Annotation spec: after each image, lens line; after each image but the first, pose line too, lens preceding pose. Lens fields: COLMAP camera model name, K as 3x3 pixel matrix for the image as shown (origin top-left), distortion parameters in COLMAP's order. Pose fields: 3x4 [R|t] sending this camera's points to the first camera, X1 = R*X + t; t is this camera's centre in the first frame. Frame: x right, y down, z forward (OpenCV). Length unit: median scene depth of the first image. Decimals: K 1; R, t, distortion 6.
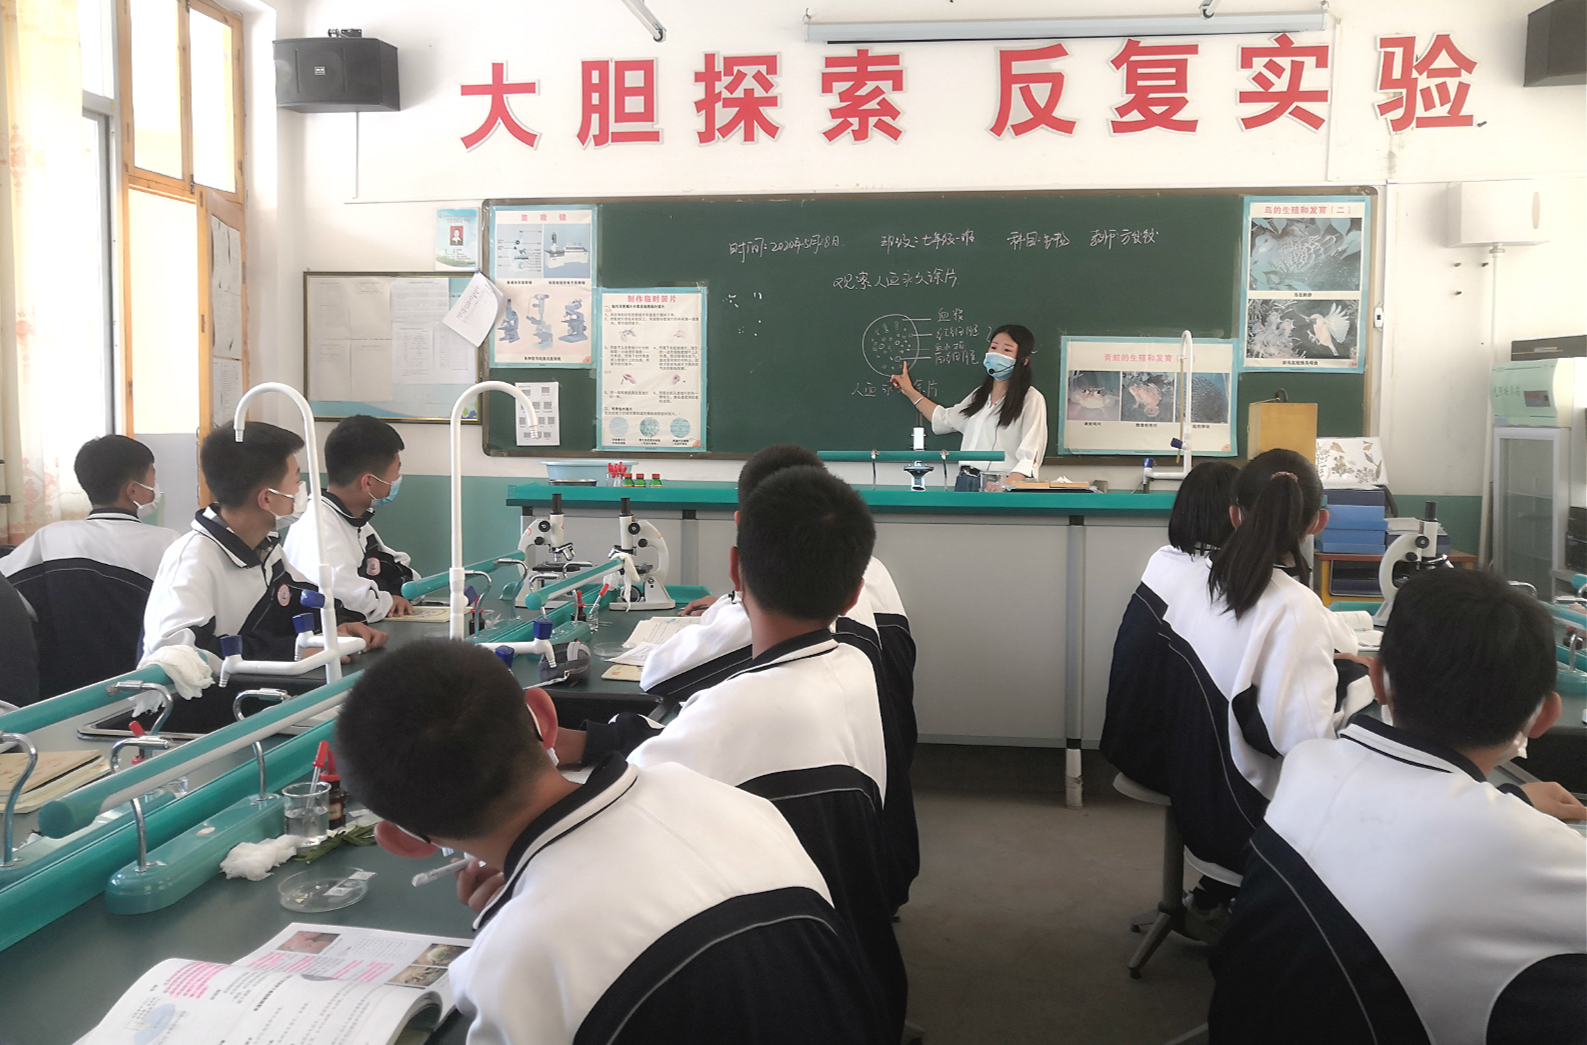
lens RADIAL K [[1227.0, 0, 794.9], [0, 1227.0, 522.4], [0, 0, 1]] dist [-0.004978, 0.005110]
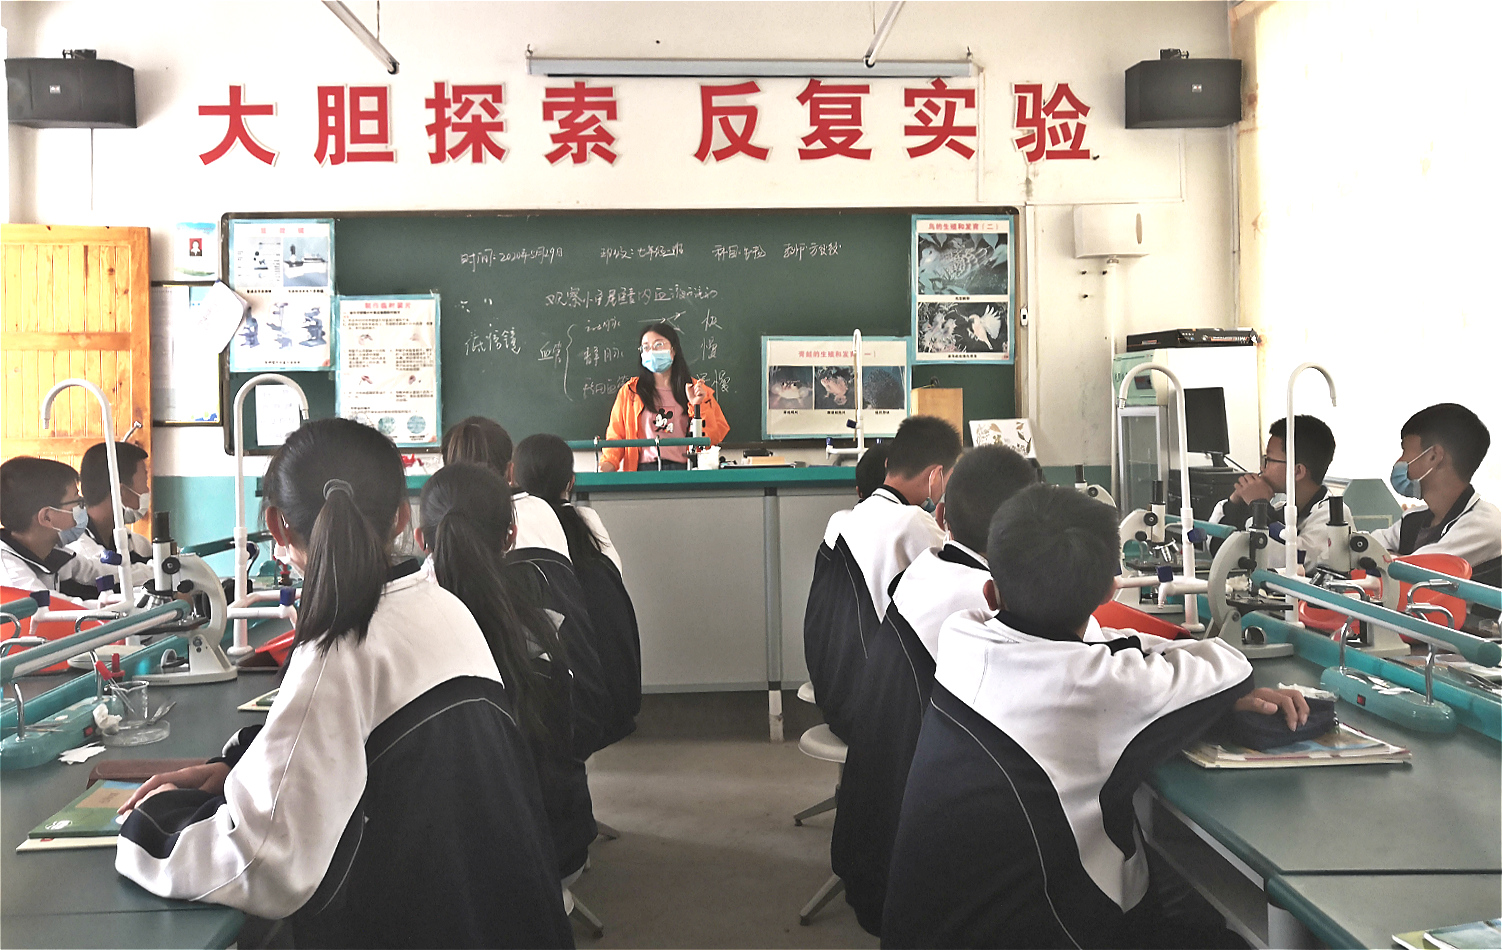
lens RADIAL K [[1586.5, 0, 752.1], [0, 1586.5, 471.7], [0, 0, 1]] dist [-0.019402, 0.000000]
pose [[0.990542, -0.020020, 0.135745, 0.008094], [0.030325, 0.996776, -0.074279, 0.079570], [-0.133820, 0.077693, 0.987955, -0.423905]]
